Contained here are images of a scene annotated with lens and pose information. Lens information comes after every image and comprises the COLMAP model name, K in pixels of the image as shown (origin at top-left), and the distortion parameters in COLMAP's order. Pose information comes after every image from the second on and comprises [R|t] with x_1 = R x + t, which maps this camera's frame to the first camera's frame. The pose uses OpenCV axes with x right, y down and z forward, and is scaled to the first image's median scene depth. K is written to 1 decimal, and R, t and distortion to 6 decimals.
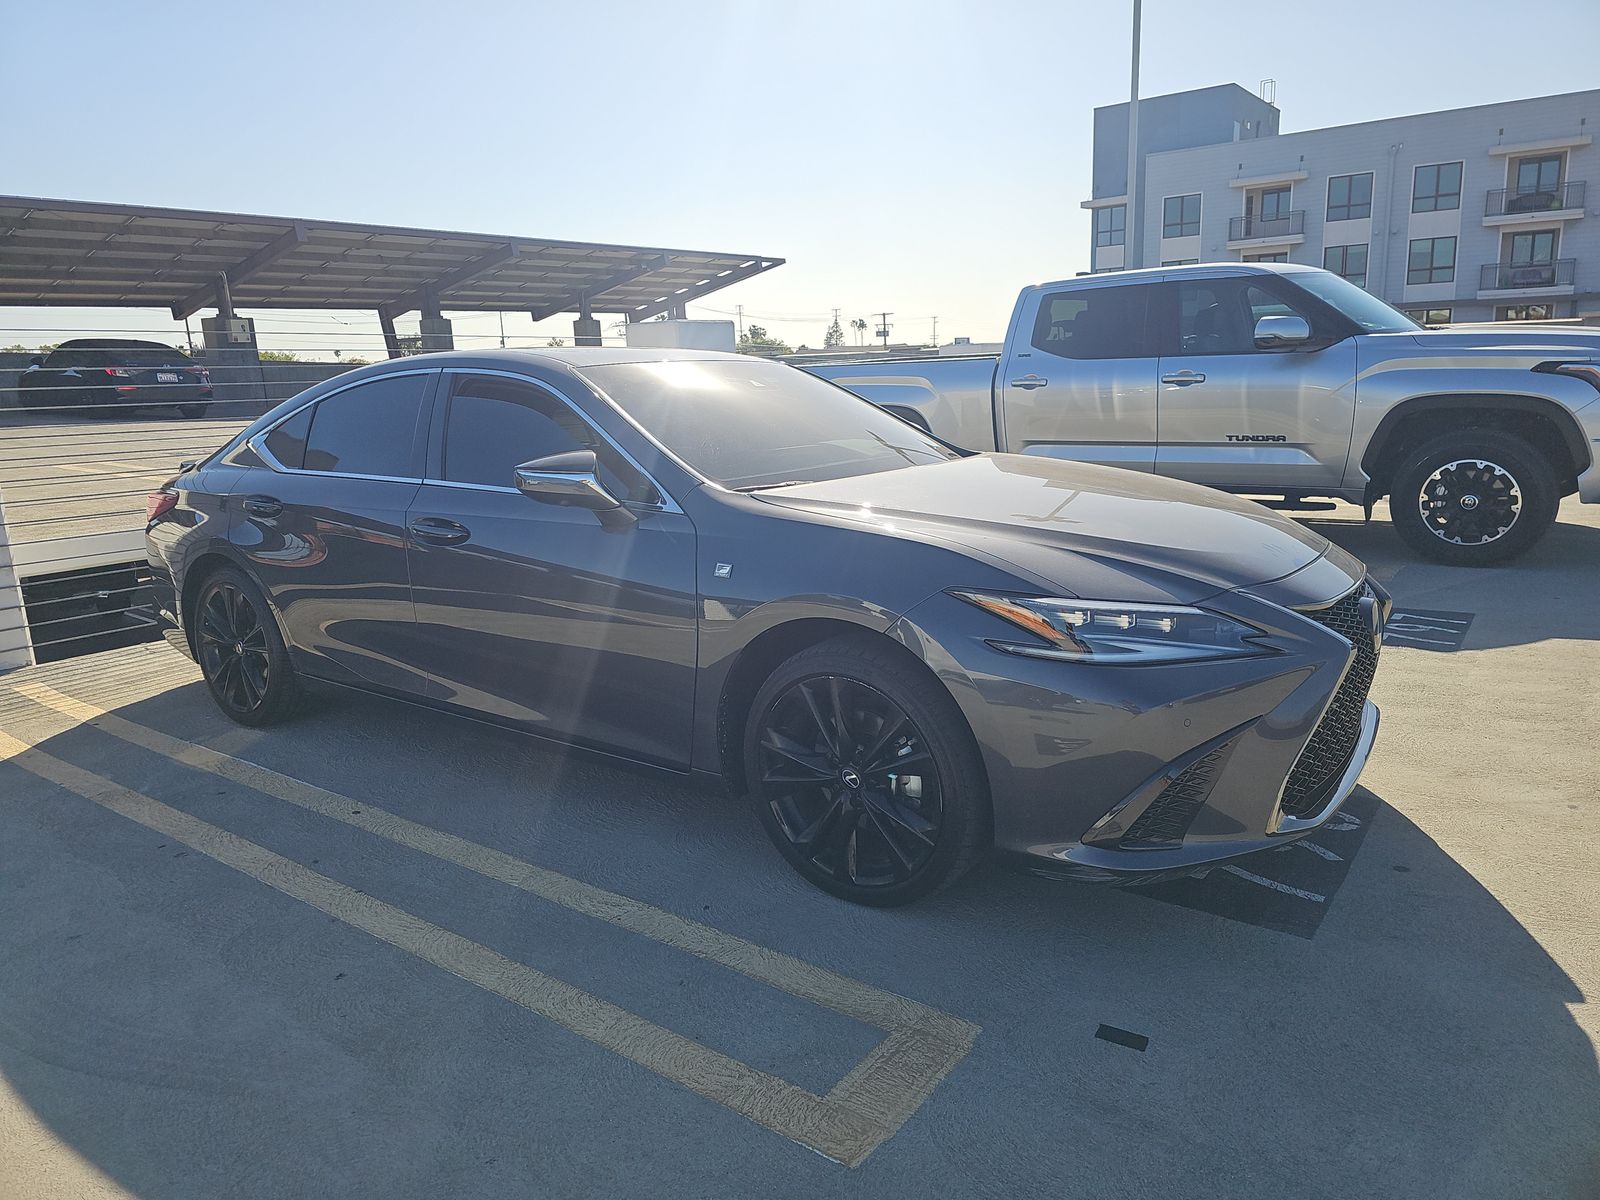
lens RADIAL K [[1061.1, 0, 788.8], [0, 1061.1, 594.6], [0, 0, 1]] dist [-0.003166, -0.022462]
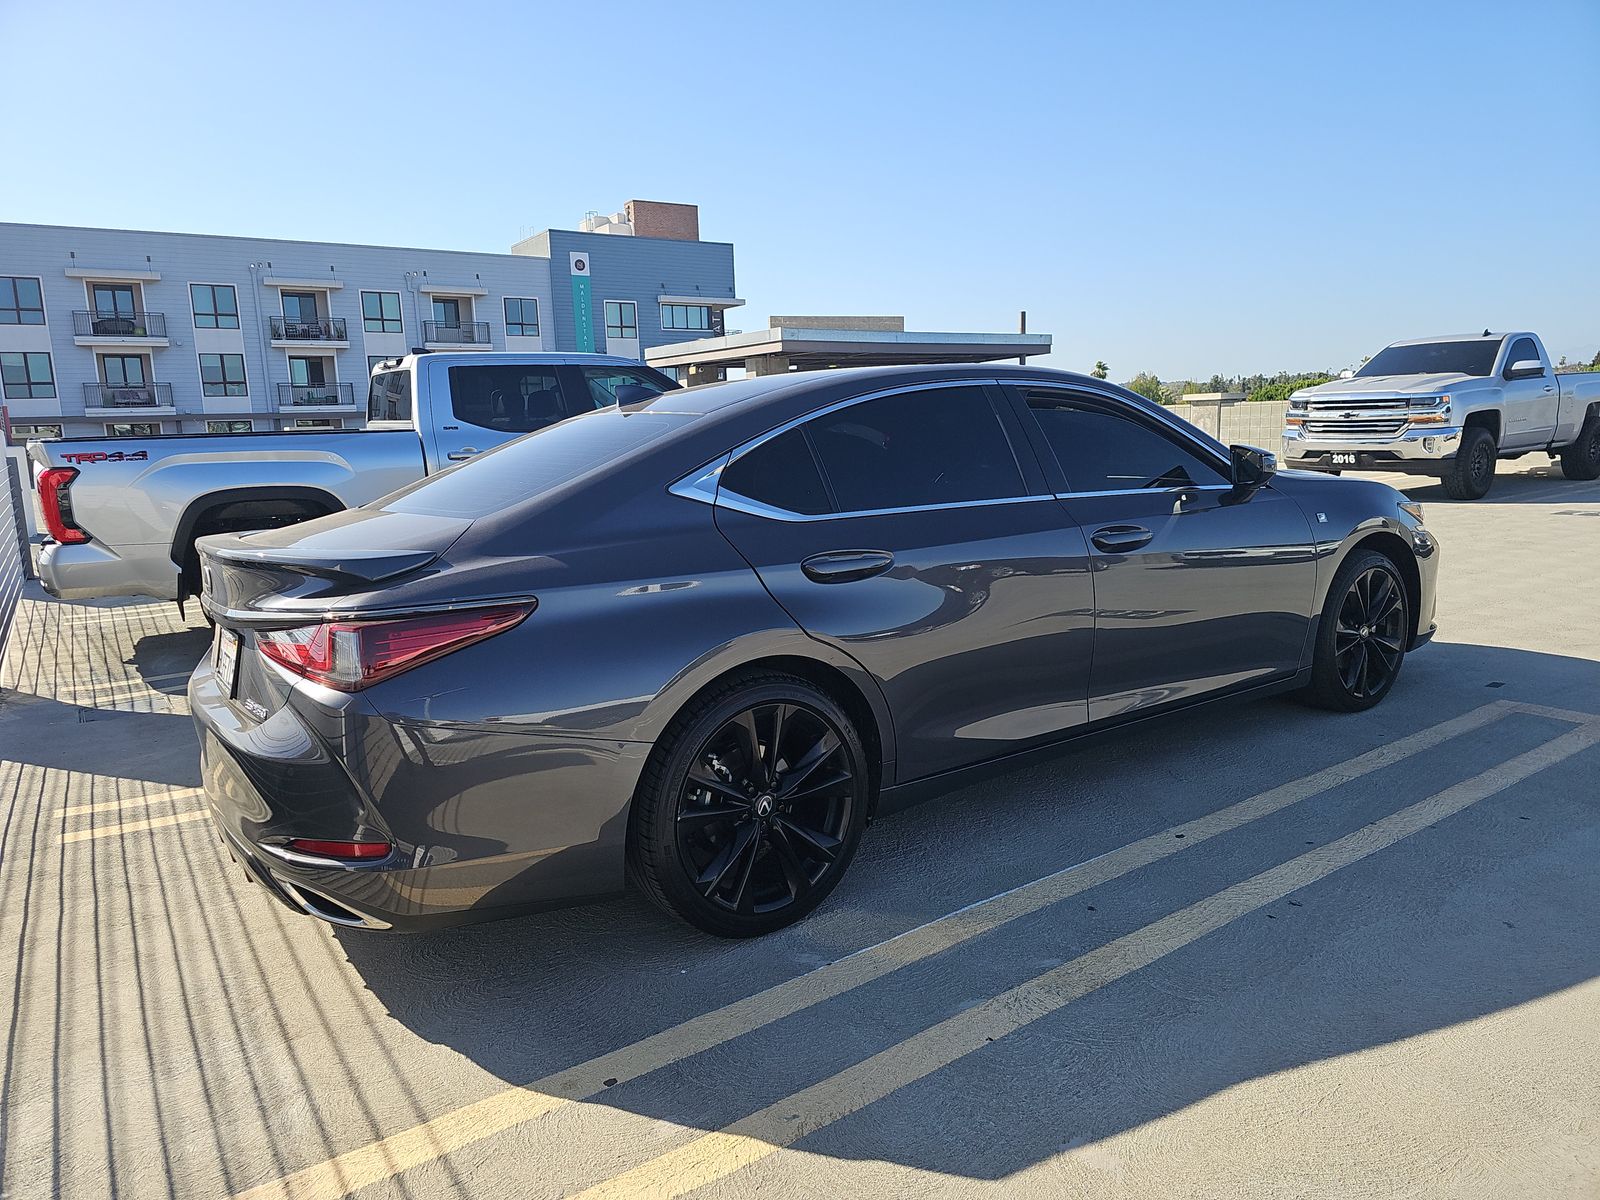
lens RADIAL K [[1061.1, 0, 801.0], [0, 1061.1, 602.6], [0, 0, 1]] dist [-0.003166, -0.022462]
pose [[0.325545, -0.113752, 0.938659, -0.186352], [0.212312, 0.976181, 0.044665, -0.014927], [-0.921382, 0.184748, 0.341942, 0.128715]]
